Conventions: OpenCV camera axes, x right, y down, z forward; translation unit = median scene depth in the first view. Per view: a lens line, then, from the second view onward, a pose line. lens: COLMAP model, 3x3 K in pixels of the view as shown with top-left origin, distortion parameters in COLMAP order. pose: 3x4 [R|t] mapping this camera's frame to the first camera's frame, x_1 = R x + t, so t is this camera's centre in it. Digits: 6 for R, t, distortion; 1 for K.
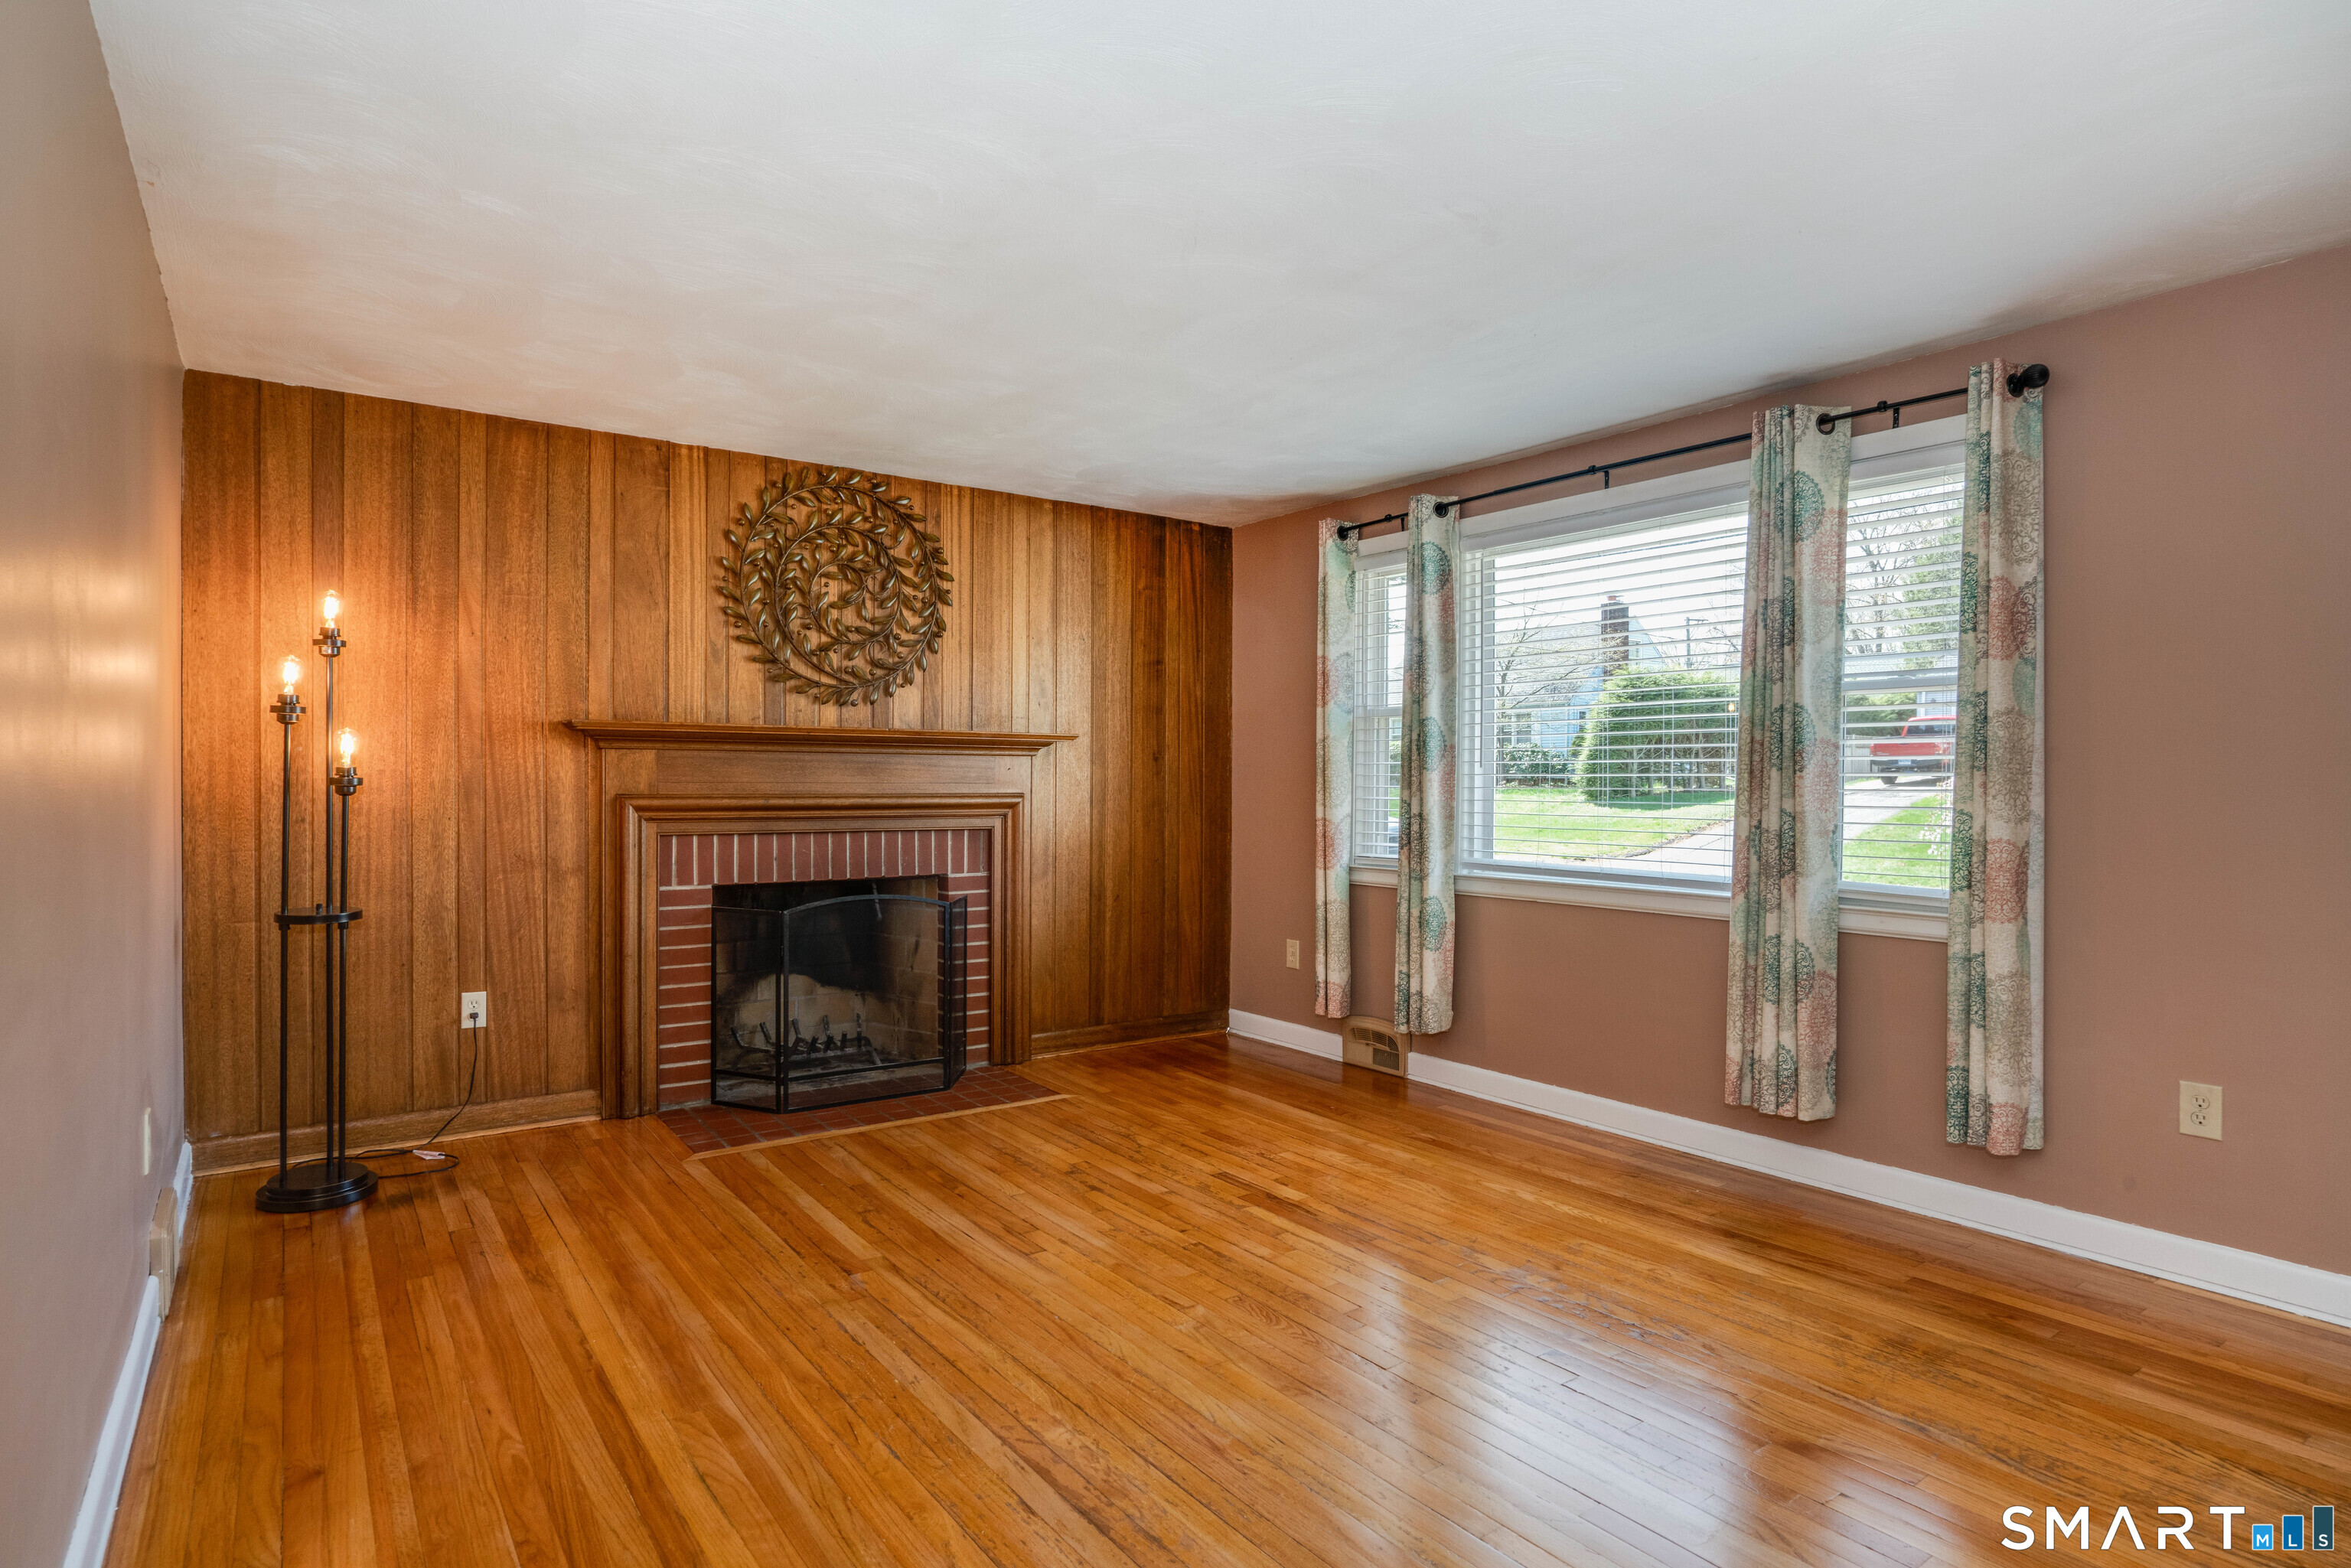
lens RADIAL K [[1252.5, 0, 1171.8], [0, 1252.5, 787.6], [0, 0, 1]] dist [-0.045420, 0.000547]
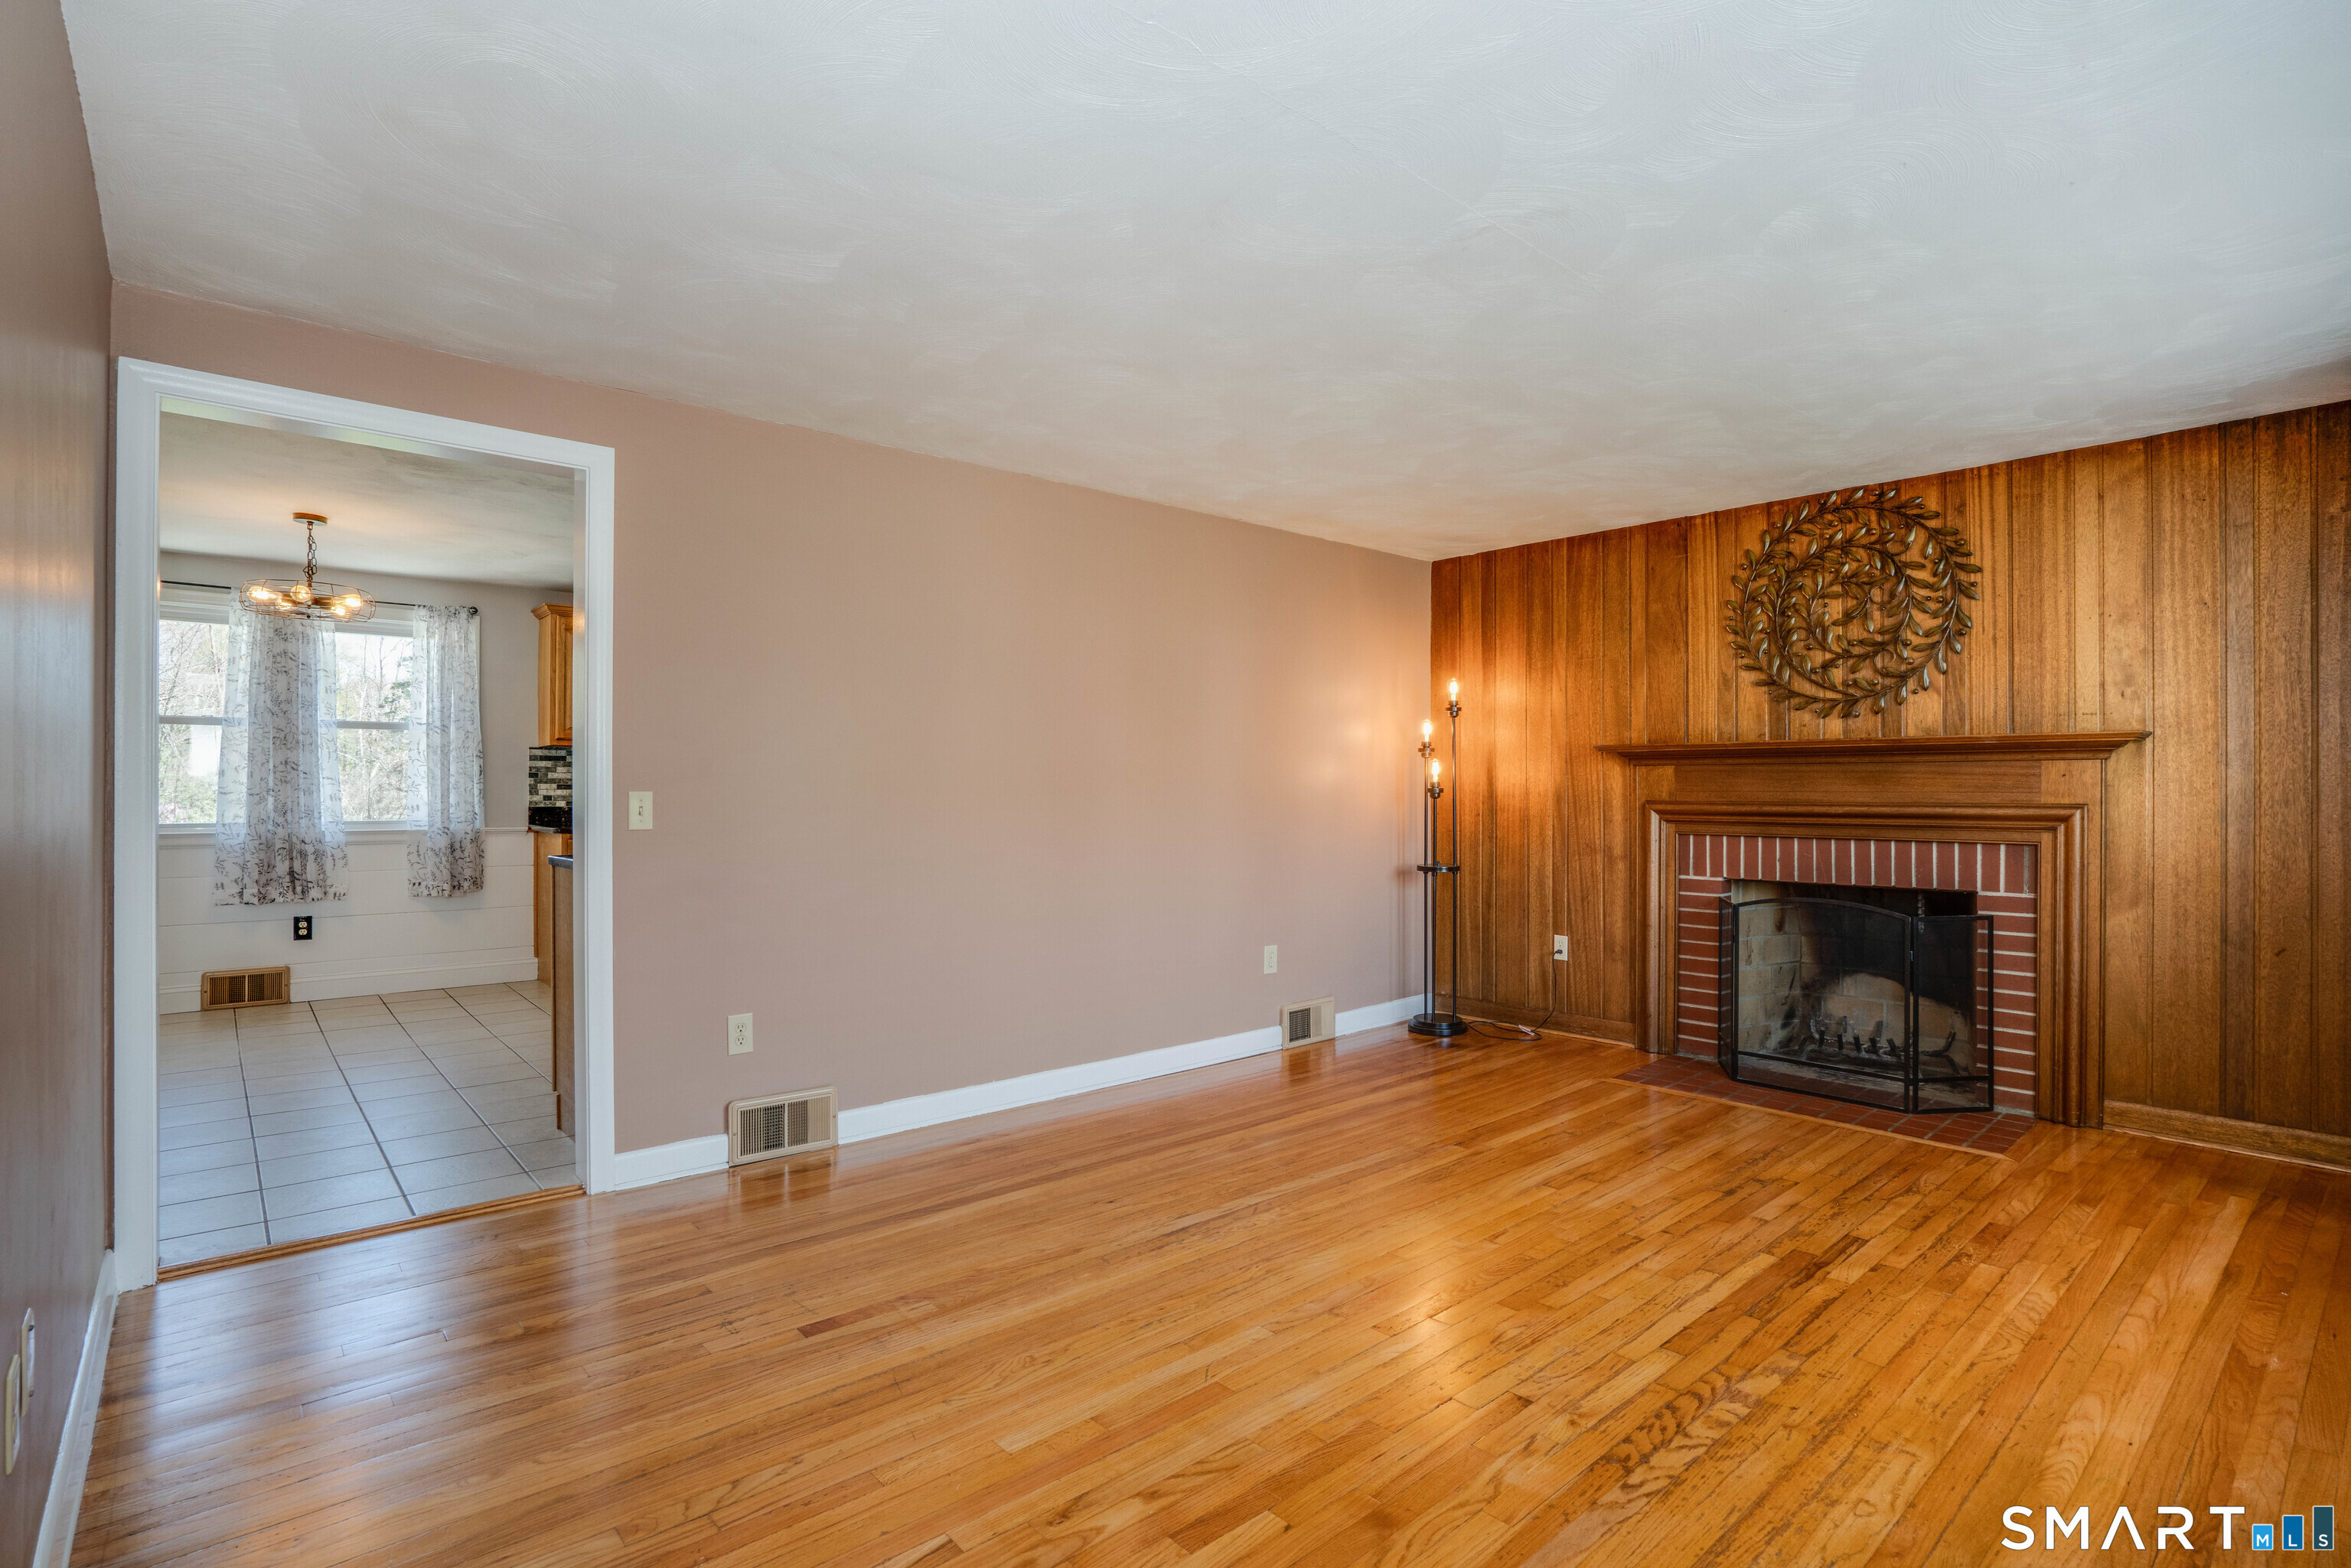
lens RADIAL K [[1113.5, 0, 1173.6], [0, 1113.5, 786.6], [0, 0, 1]] dist [-0.020922, 0.000873]
pose [[0.109088, -0.006492, -0.994011, 0.638577], [-0.006093, 0.999956, -0.007200, 0.002030], [0.994013, 0.006842, 0.109044, 0.371818]]
